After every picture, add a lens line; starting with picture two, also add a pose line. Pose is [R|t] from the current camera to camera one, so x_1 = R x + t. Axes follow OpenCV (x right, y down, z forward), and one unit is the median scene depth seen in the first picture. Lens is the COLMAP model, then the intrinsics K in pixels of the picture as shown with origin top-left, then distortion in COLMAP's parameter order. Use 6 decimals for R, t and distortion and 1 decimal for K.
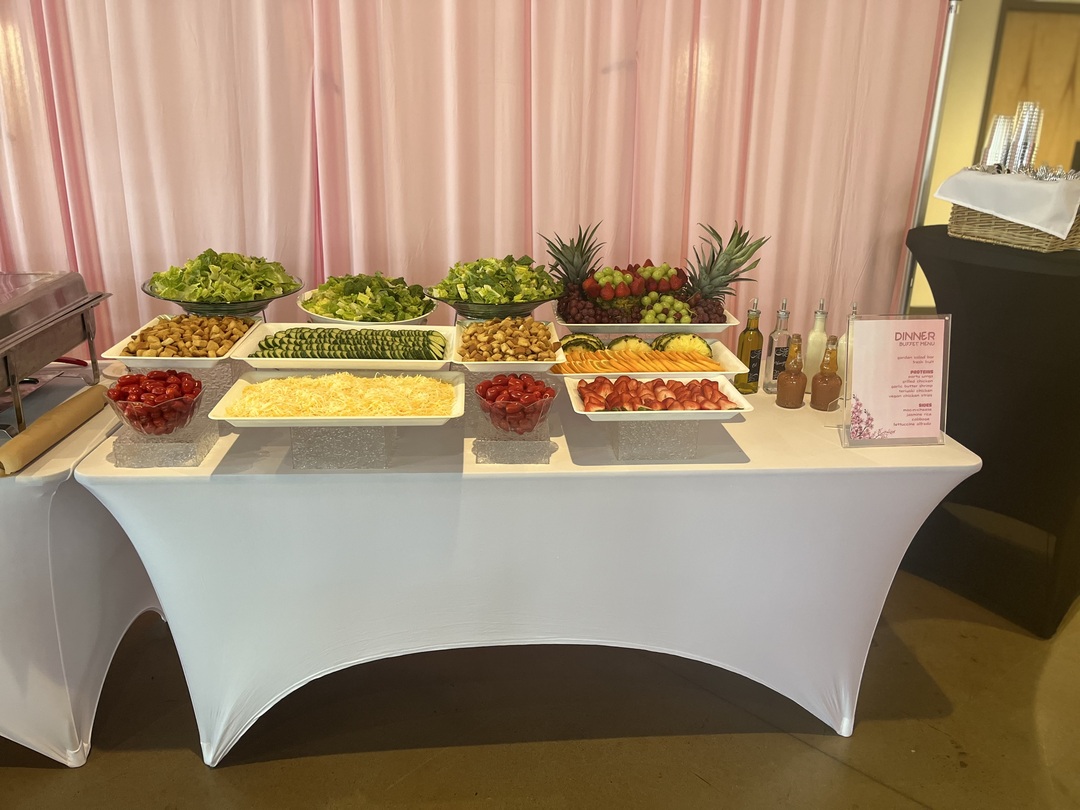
lens RADIAL K [[829.7, 0, 540.0], [0, 829.7, 405.0], [0, 0, 1]] dist [0.000245, -0.268390]
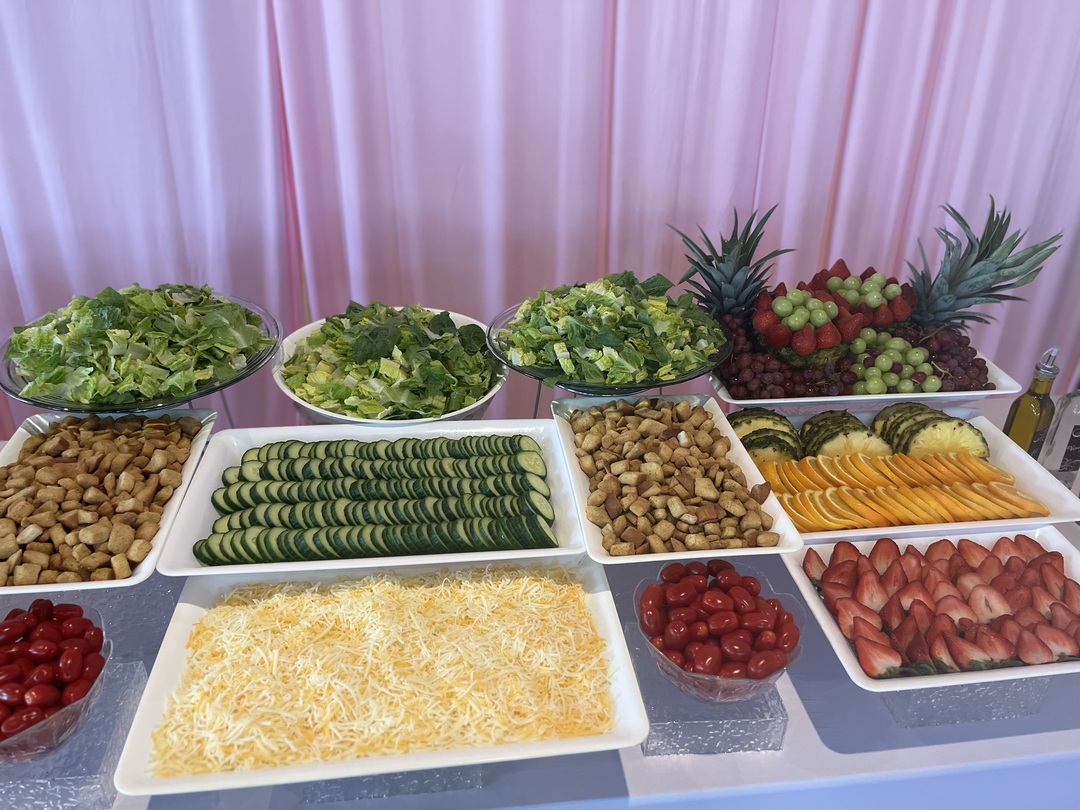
lens RADIAL K [[845.4, 0, 540.0], [0, 845.4, 405.0], [0, 0, 1]] dist [0.009820, -0.090188]
pose [[0.999270, -0.030833, 0.022554, -0.125604], [0.026931, 0.987301, 0.156559, -0.198161], [-0.027095, -0.155838, 0.987411, 0.421803]]
